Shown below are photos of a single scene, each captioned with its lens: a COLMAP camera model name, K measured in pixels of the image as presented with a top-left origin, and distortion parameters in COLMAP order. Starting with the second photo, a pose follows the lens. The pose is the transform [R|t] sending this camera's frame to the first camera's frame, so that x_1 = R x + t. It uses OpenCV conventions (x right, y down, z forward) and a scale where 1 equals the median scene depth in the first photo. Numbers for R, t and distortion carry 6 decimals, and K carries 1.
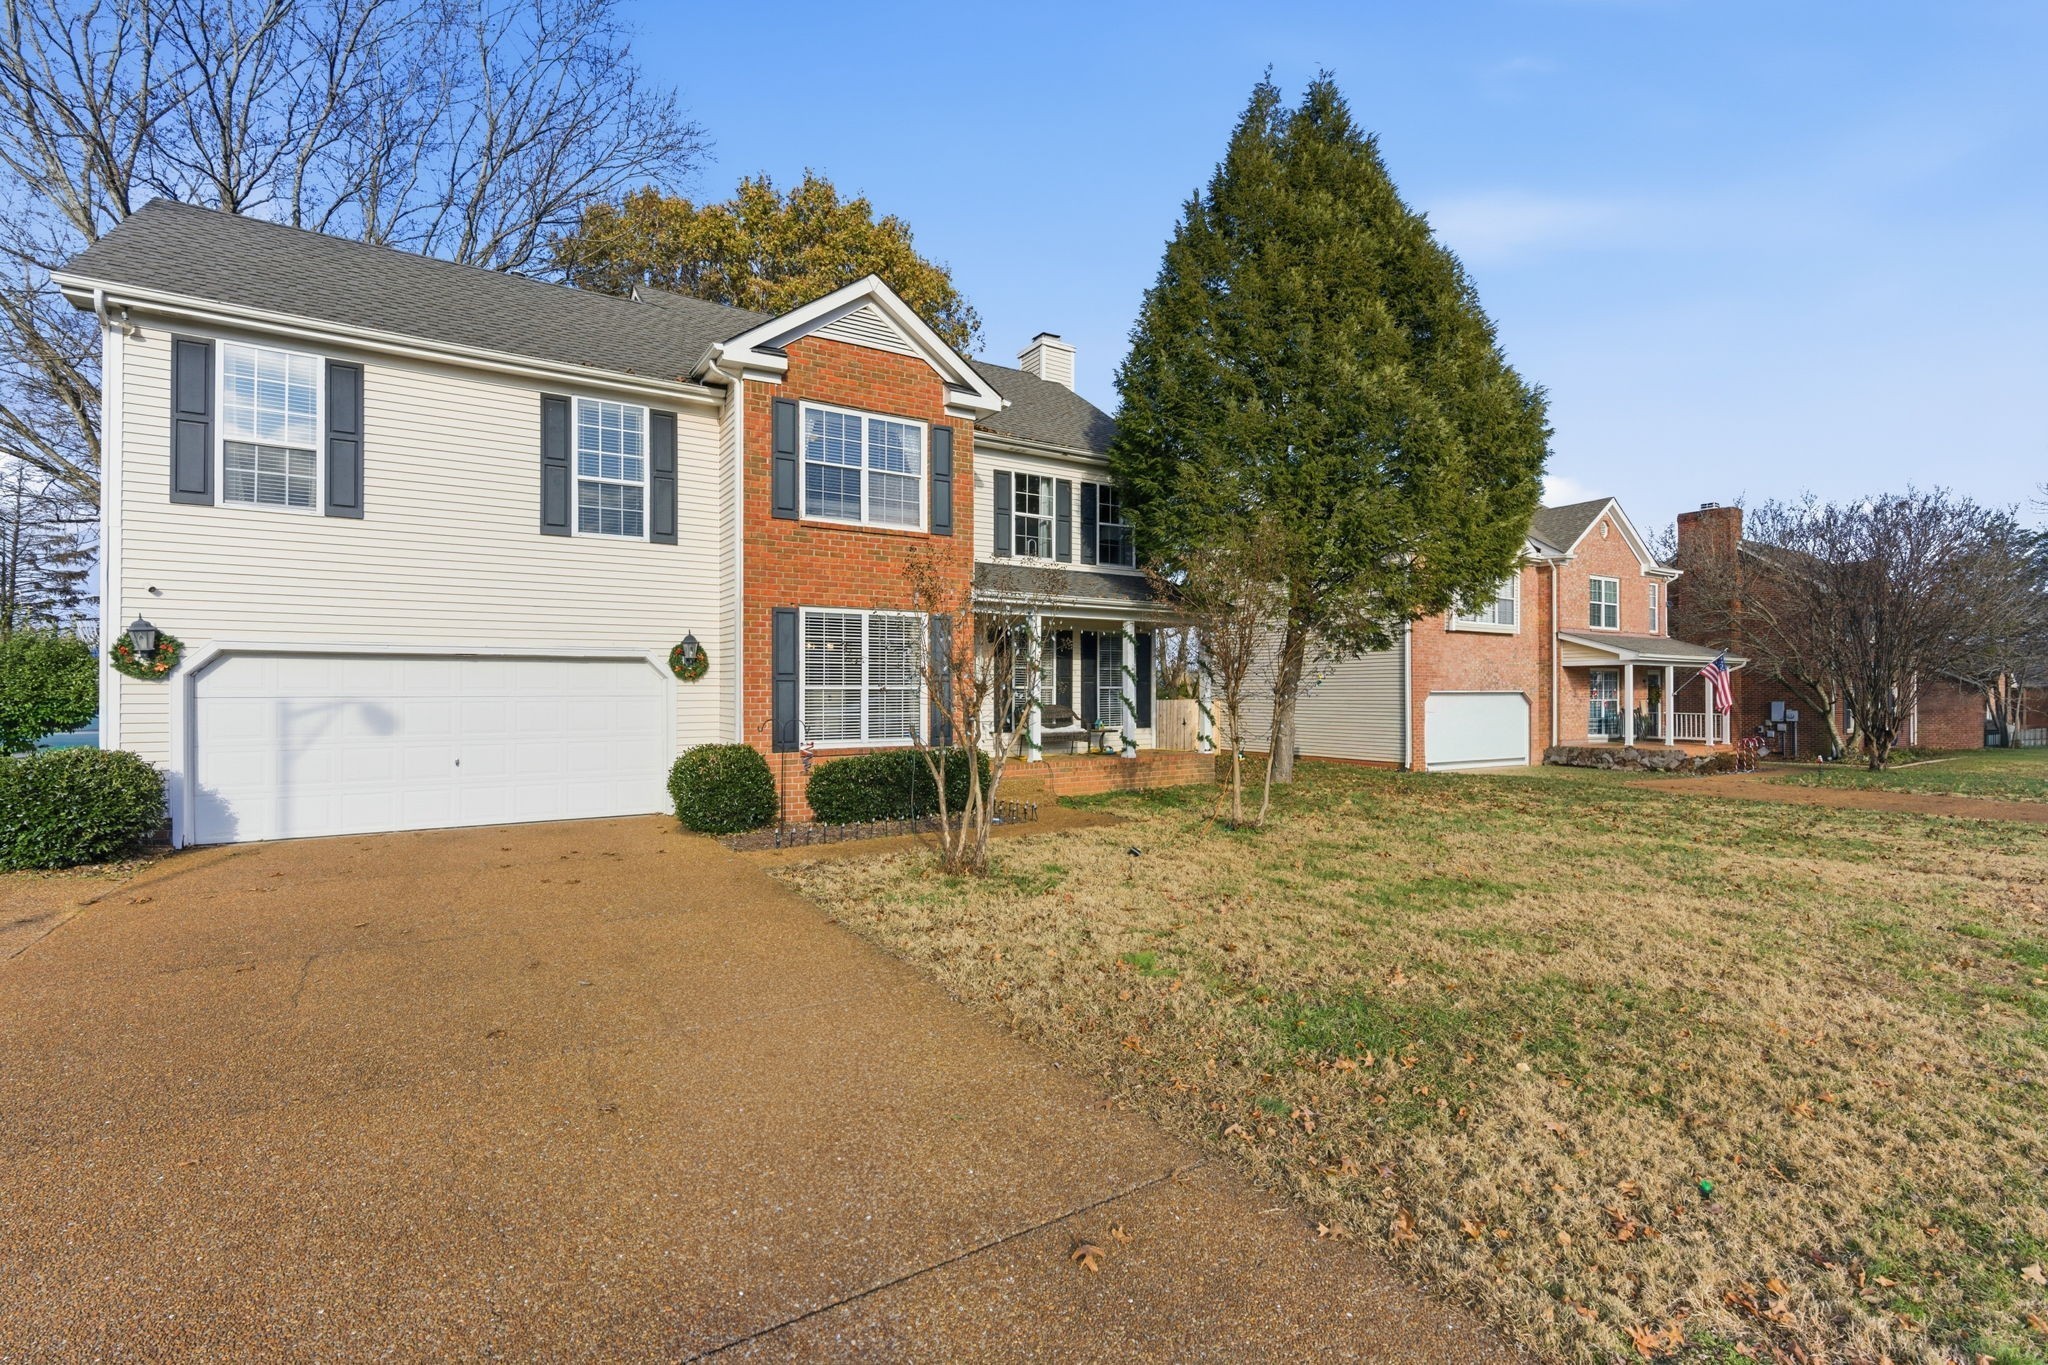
lens RADIAL K [[940.4, 0, 1017.3], [0, 940.4, 657.0], [0, 0, 1]] dist [-0.001048, 0.000004]
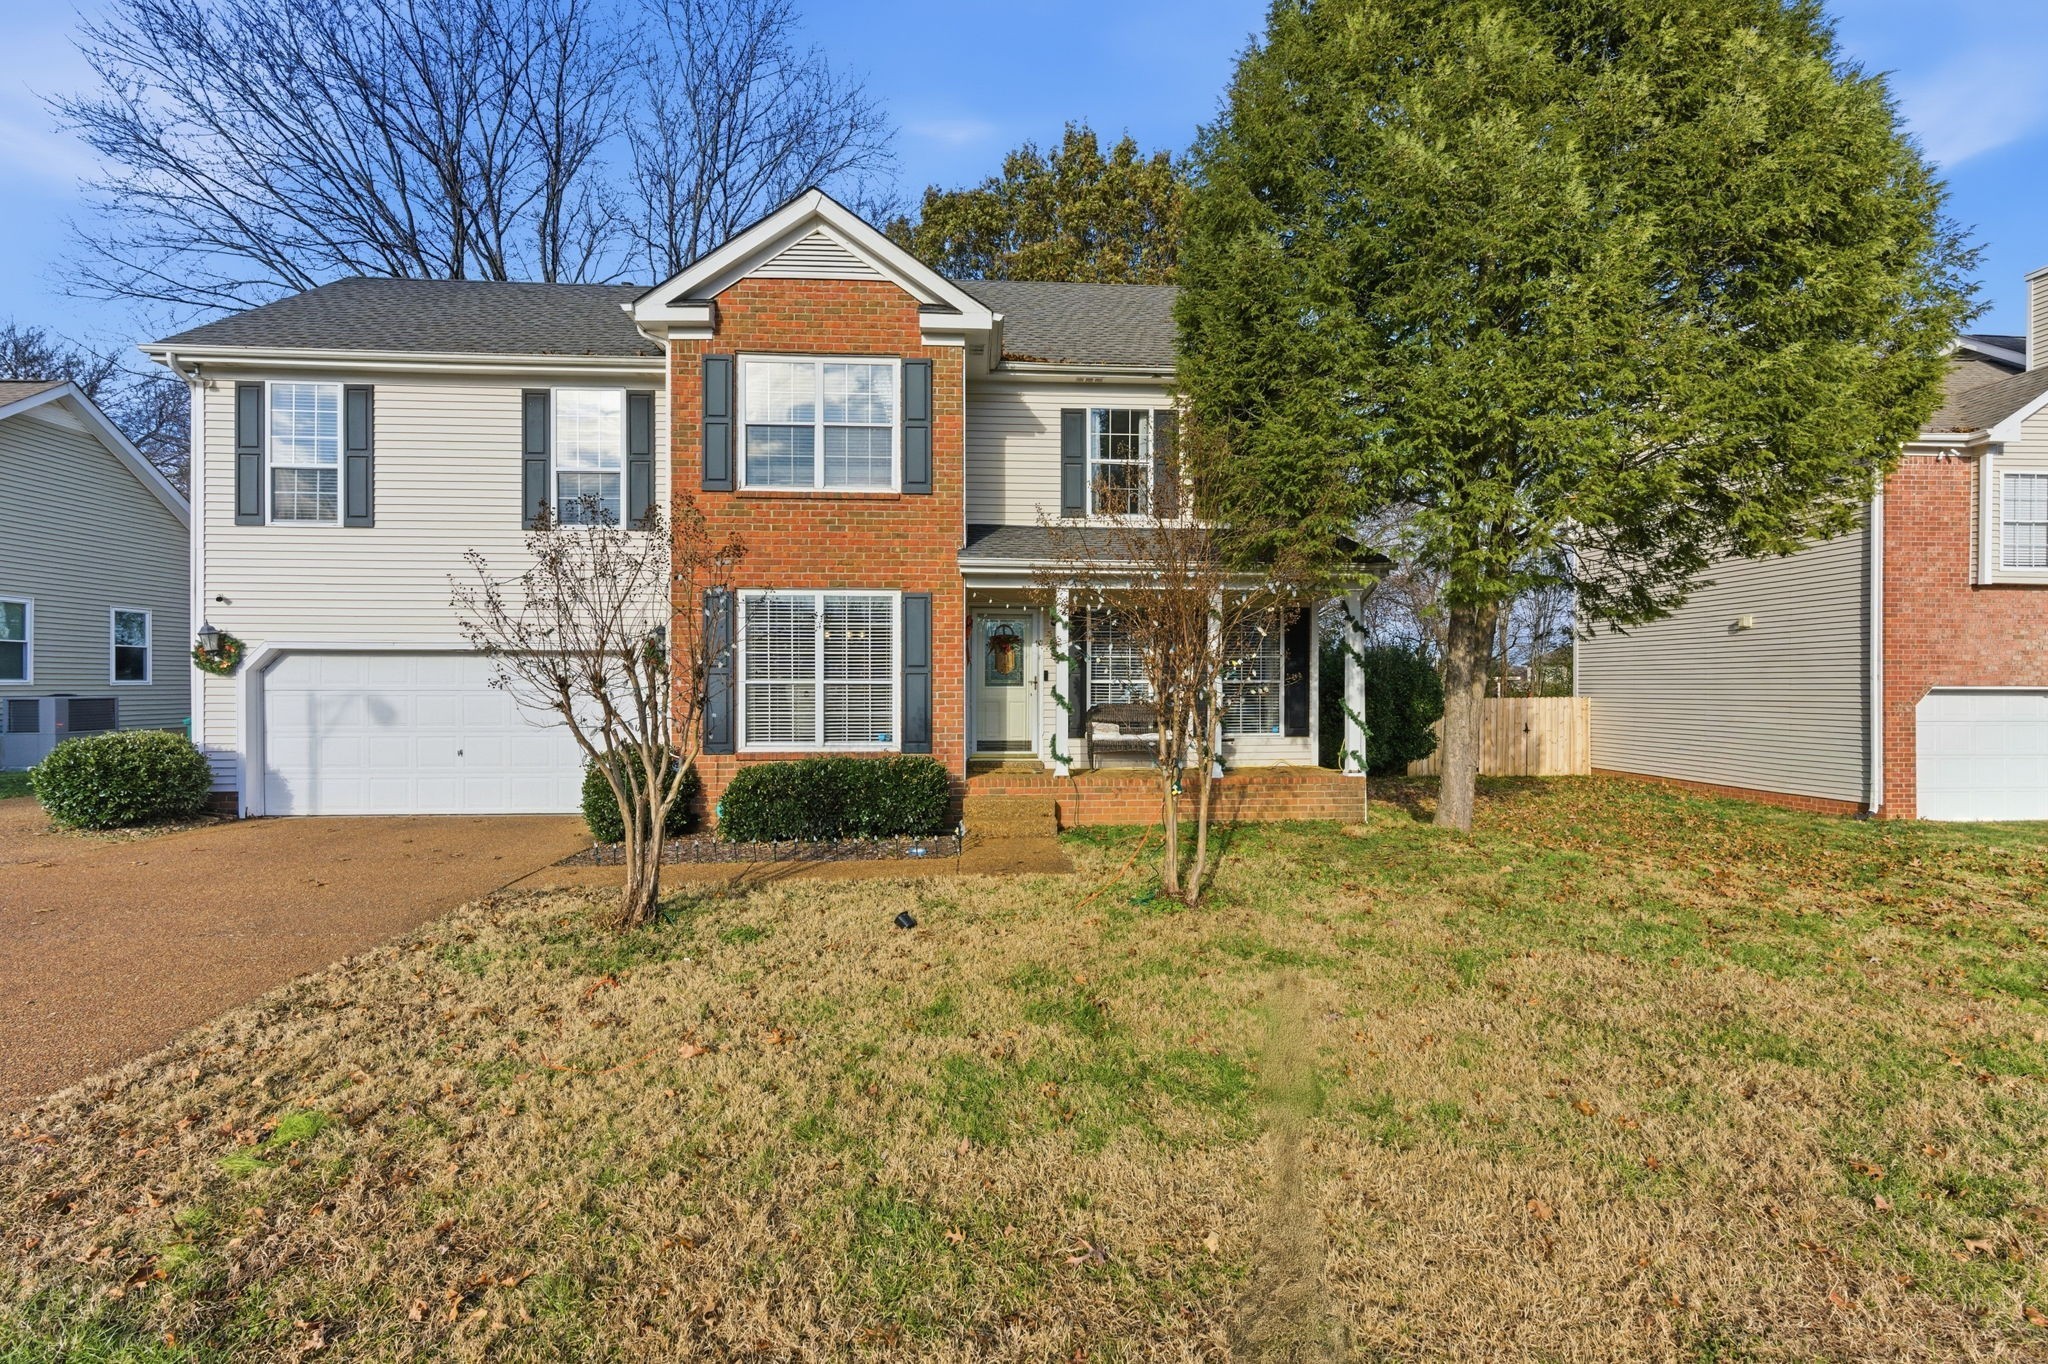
lens RADIAL K [[933.7, 0, 1032.4], [0, 933.7, 666.9], [0, 0, 1]] dist [-0.000491, 0.000068]
pose [[0.870955, -0.006564, -0.491320, 0.439155], [0.015885, 0.999764, 0.014801, 0.010067], [0.491107, -0.020696, 0.870853, 0.375570]]
